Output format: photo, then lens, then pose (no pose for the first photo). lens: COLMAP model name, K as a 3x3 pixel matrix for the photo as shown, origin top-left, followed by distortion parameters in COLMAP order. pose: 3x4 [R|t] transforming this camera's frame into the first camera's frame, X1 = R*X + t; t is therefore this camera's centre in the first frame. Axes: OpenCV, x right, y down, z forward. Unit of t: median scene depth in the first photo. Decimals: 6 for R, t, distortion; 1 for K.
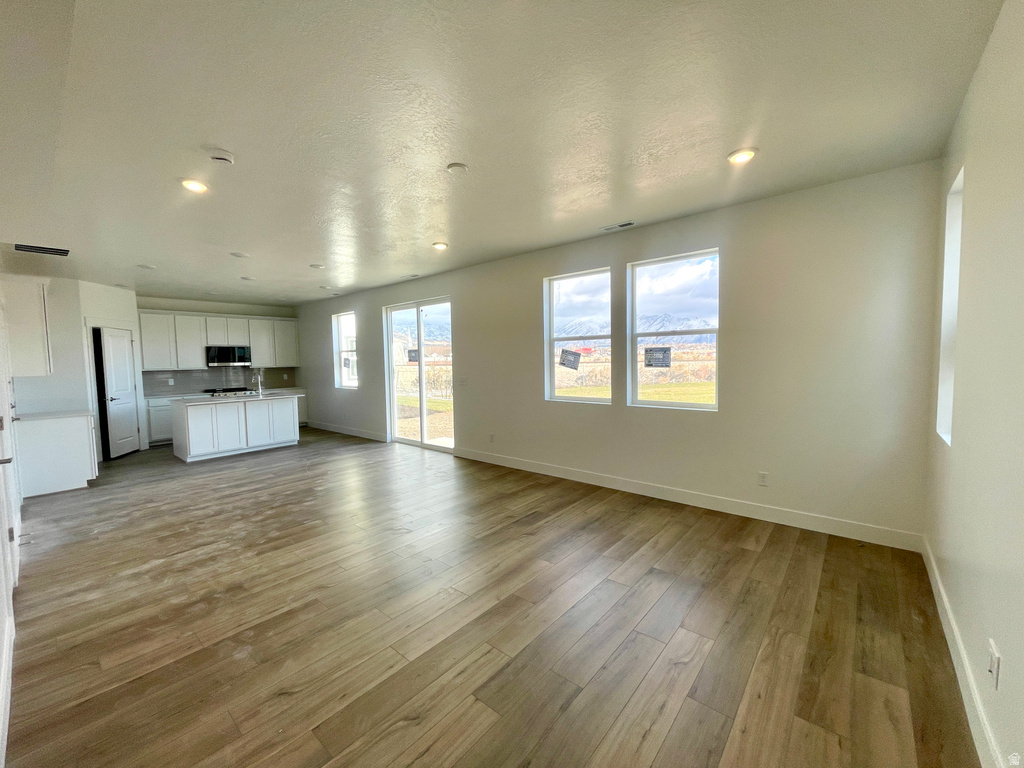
lens RADIAL K [[411.7, 0, 509.2], [0, 411.7, 382.6], [0, 0, 1]] dist [0.004571, 0.000367]
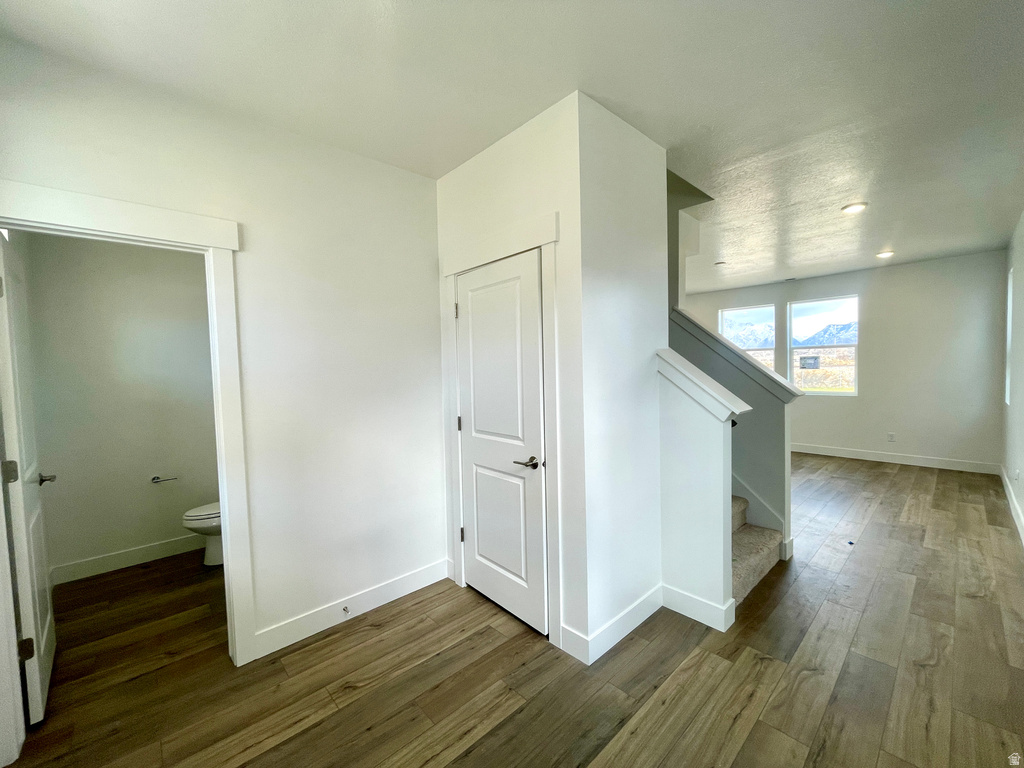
lens RADIAL K [[411.7, 0, 514.1], [0, 411.7, 385.4], [0, 0, 1]] dist [0.004571, 0.000367]
pose [[0.993713, -0.003941, -0.111892, -0.404074], [0.002352, 0.999895, -0.014329, 0.030590], [0.111936, 0.013976, 0.993617, -0.467582]]
